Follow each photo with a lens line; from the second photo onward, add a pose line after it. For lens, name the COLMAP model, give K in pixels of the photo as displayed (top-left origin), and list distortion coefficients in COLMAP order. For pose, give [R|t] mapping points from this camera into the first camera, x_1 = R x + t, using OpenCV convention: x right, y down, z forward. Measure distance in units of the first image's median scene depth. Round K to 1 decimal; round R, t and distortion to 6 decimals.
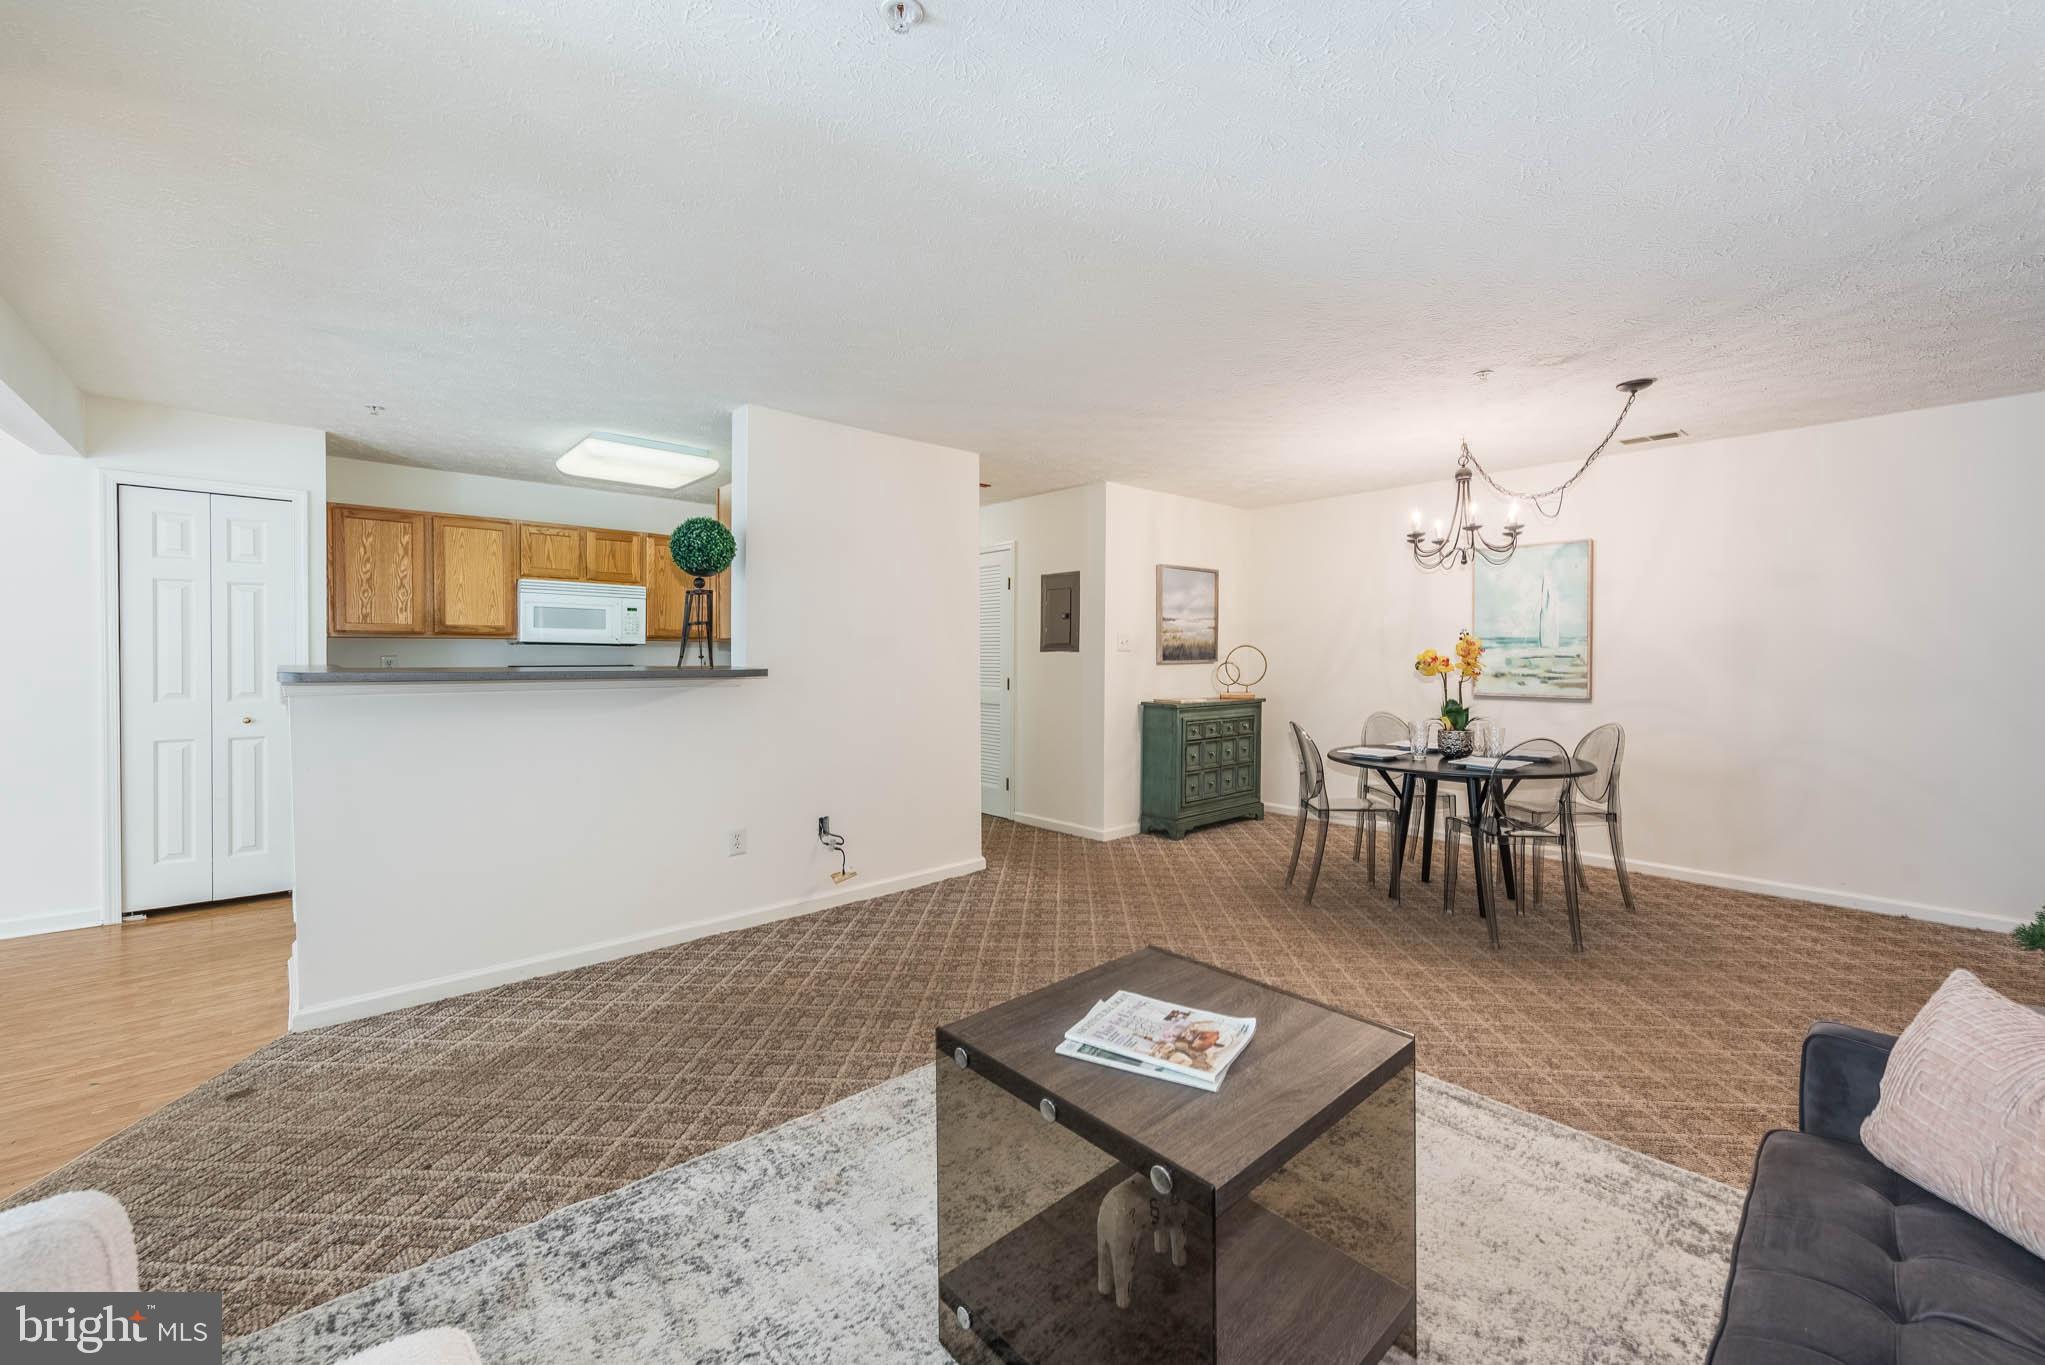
lens RADIAL K [[816.7, 0, 1022.5], [0, 816.7, 682.5], [0, 0, 1]] dist [0.019770, -0.000052]
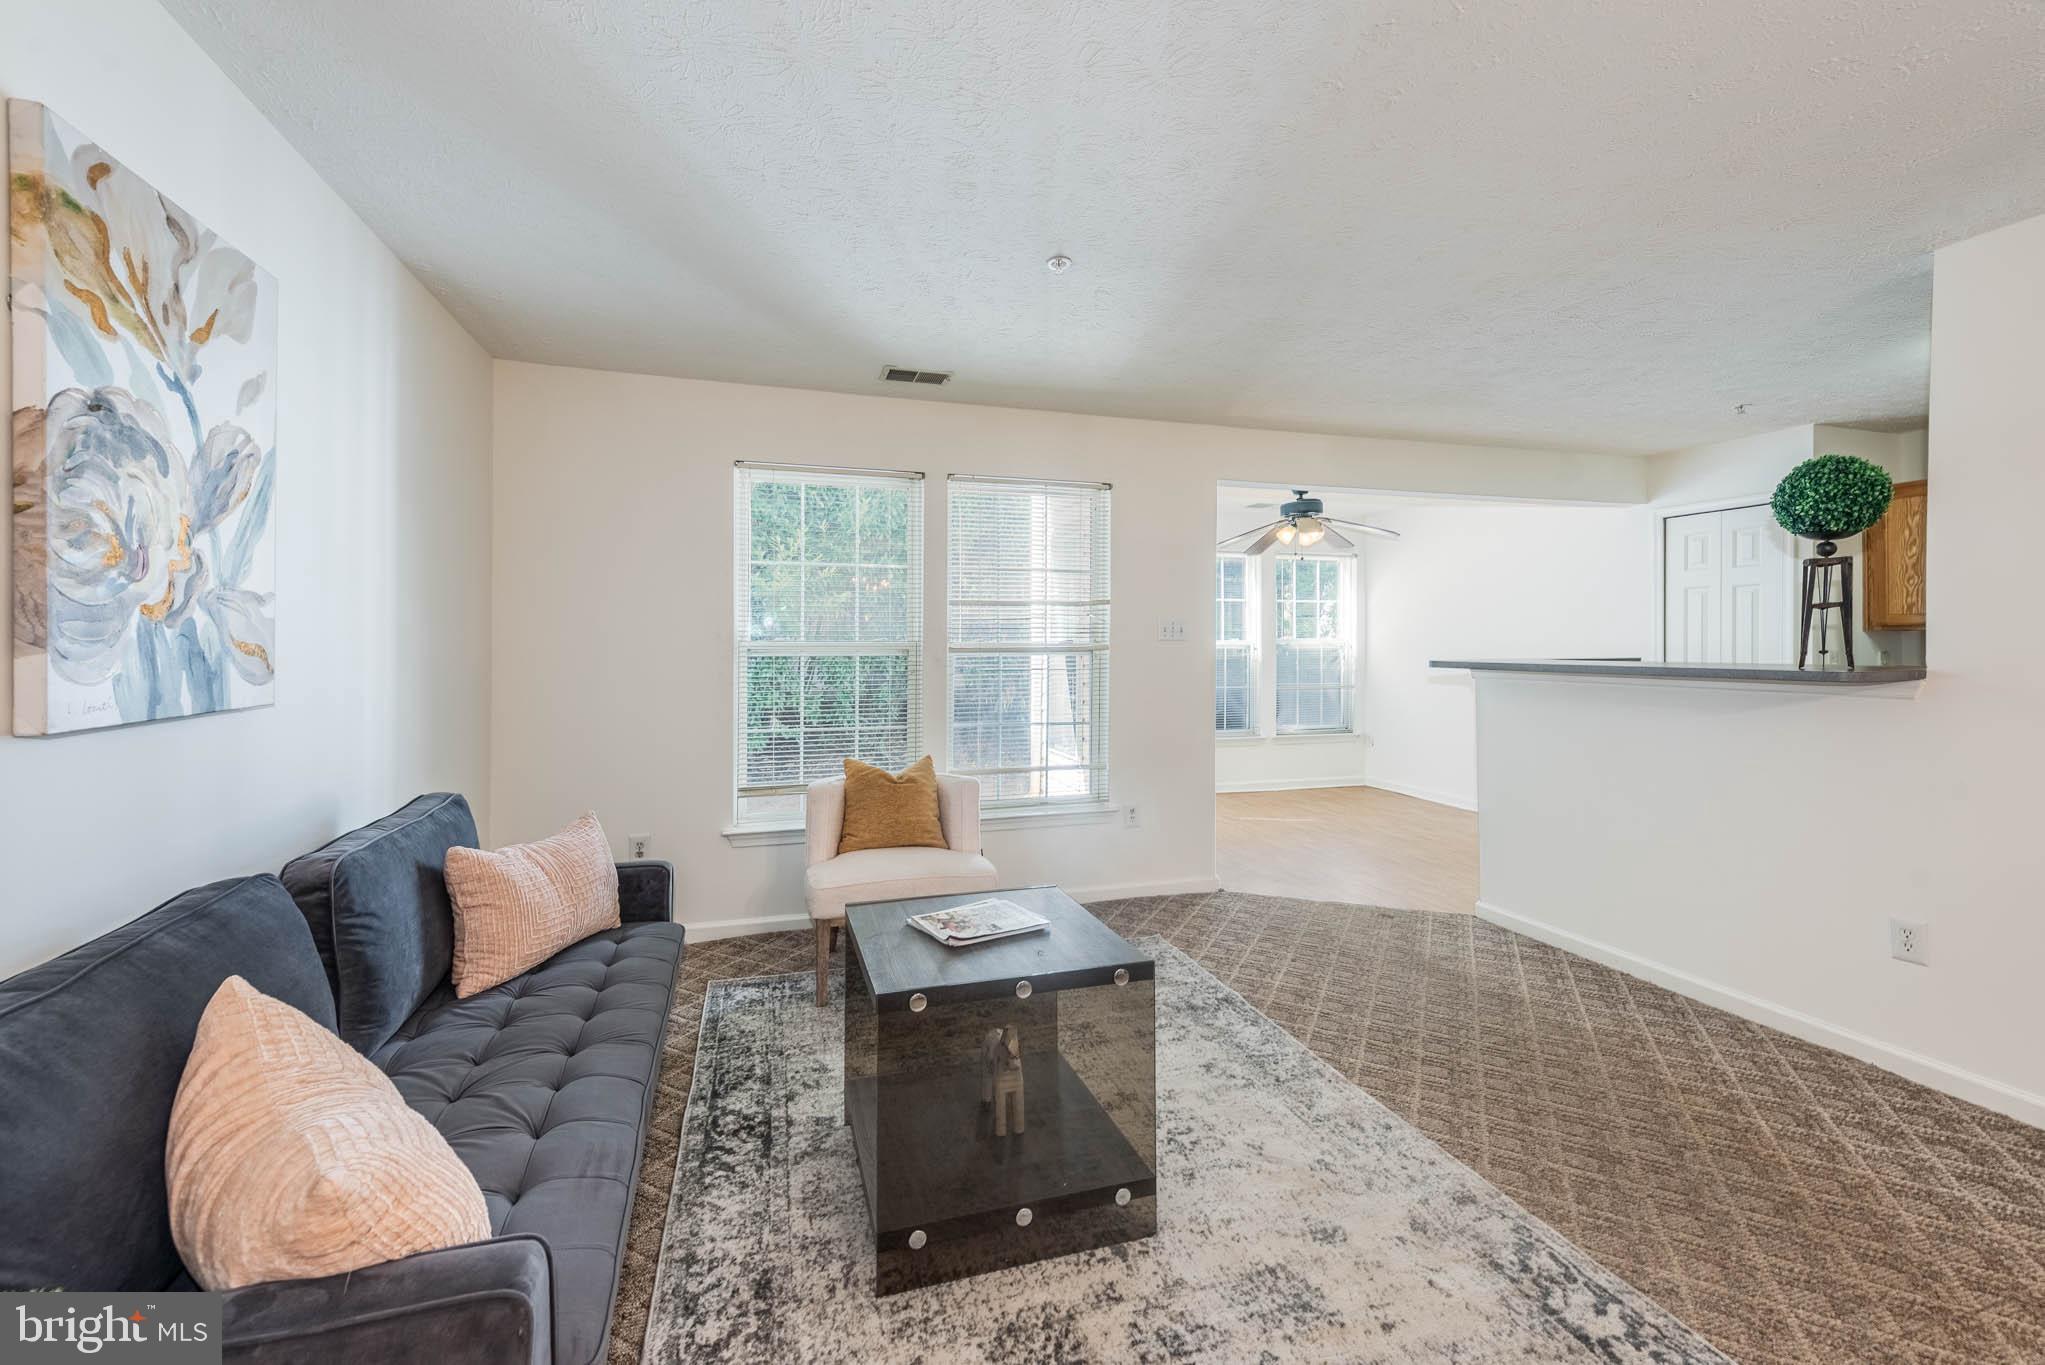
lens RADIAL K [[828.3, 0, 991.5], [0, 828.3, 642.5], [0, 0, 1]] dist [0.007690, -0.000401]
pose [[-0.439966, -0.006198, -0.897993, 0.586446], [-0.032098, 0.999446, 0.008828, -0.022531], [0.897441, 0.032708, -0.439921, 0.669325]]
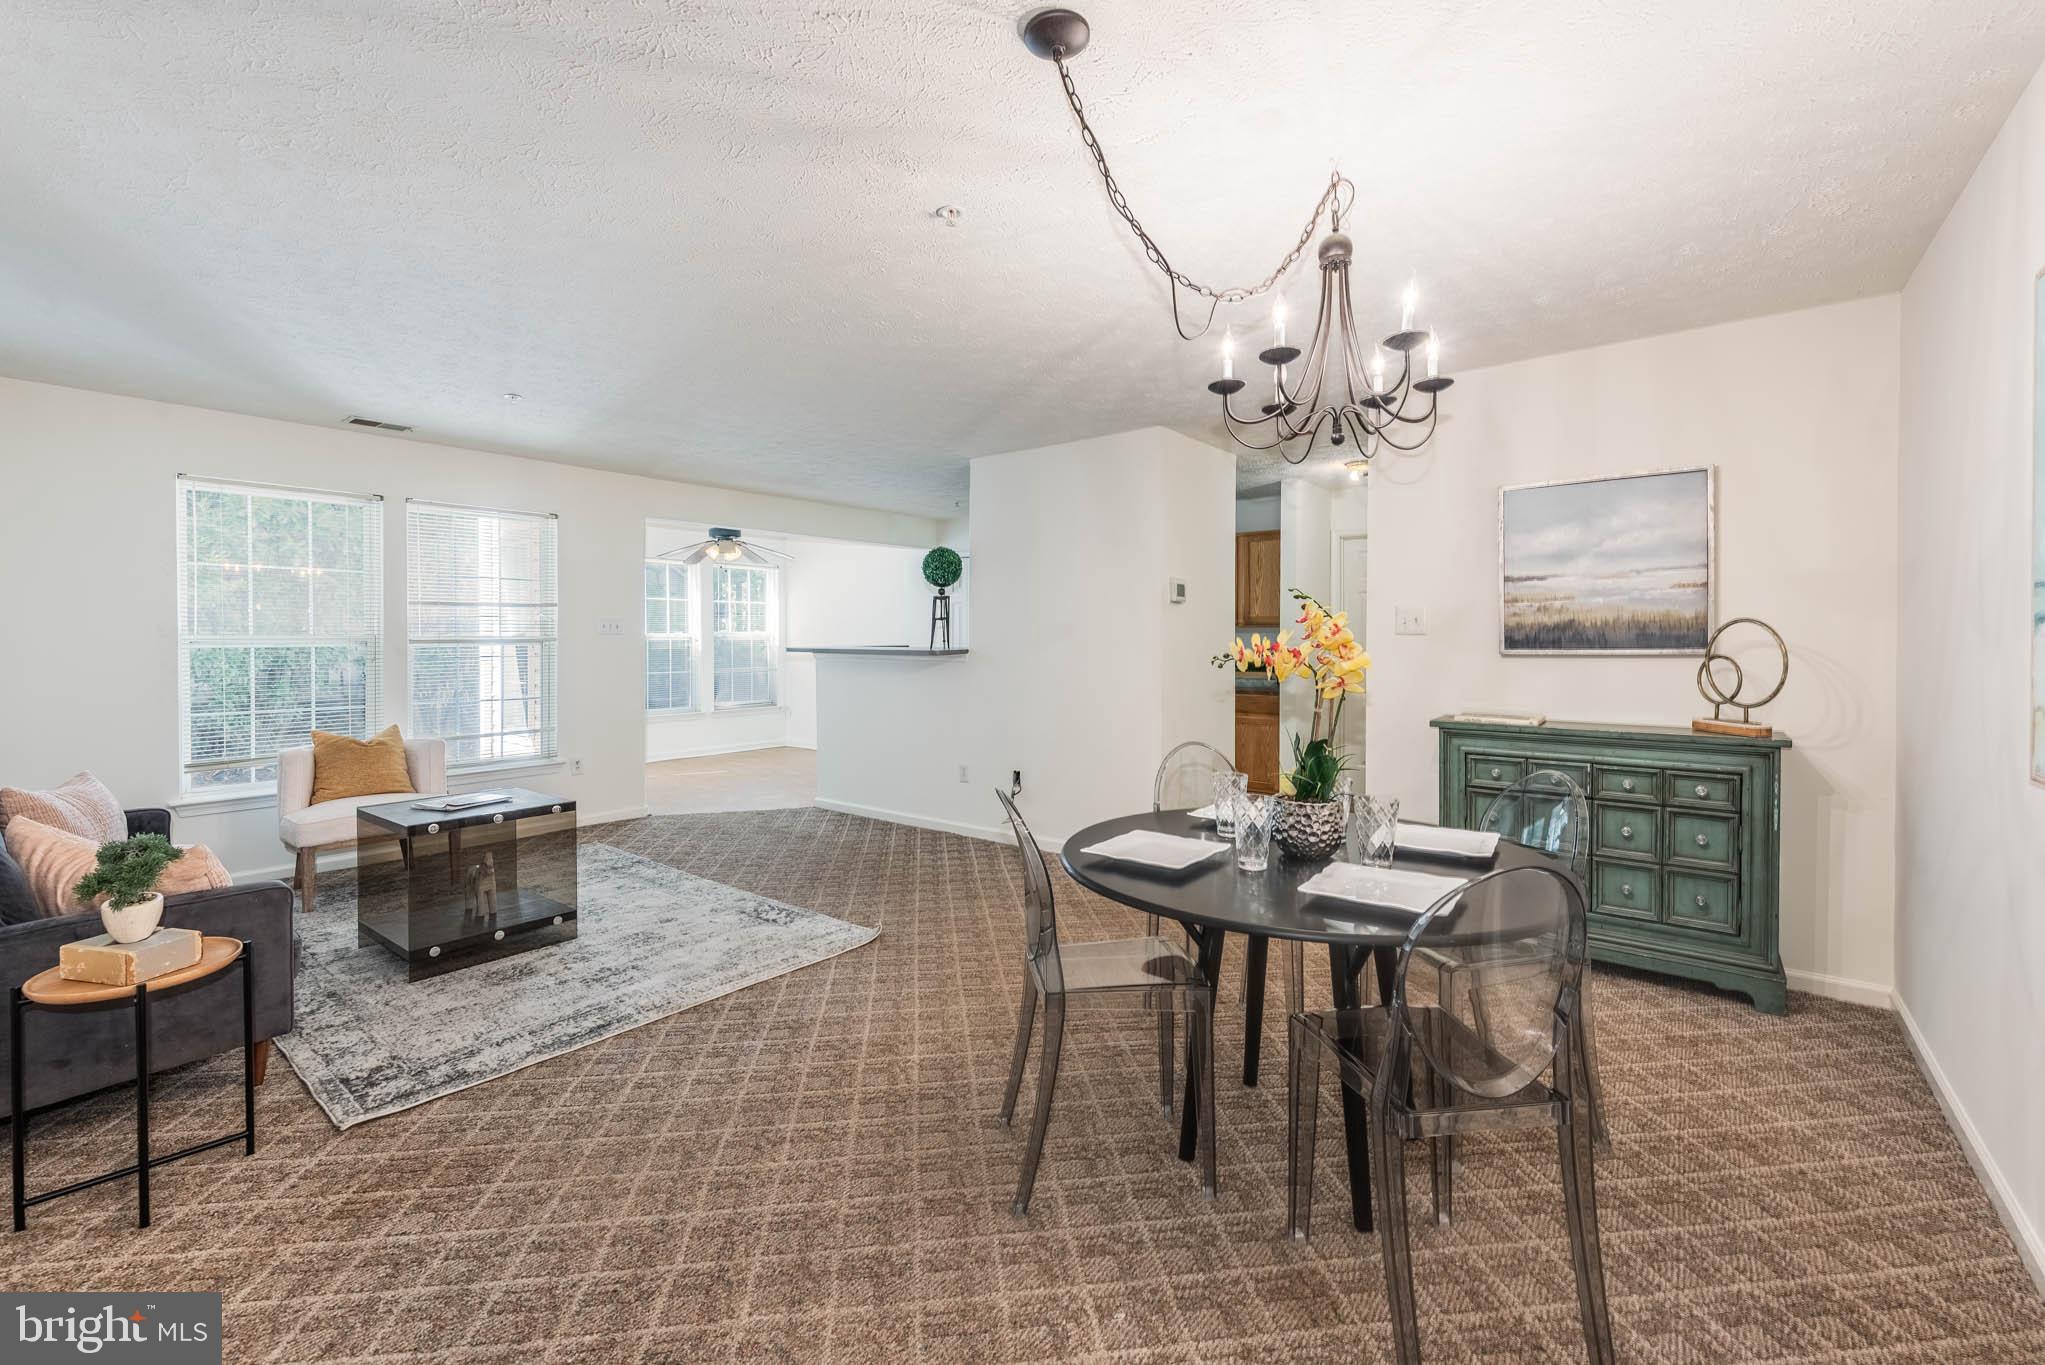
lens RADIAL K [[866.9, 0, 1021.3], [0, 866.9, 650.9], [0, 0, 1]] dist [0.001484, -0.000287]
pose [[0.162788, 0.012758, -0.986579, 1.189152], [-0.033644, 0.999407, 0.007373, -0.029956], [0.986087, 0.031992, 0.163120, 0.891598]]
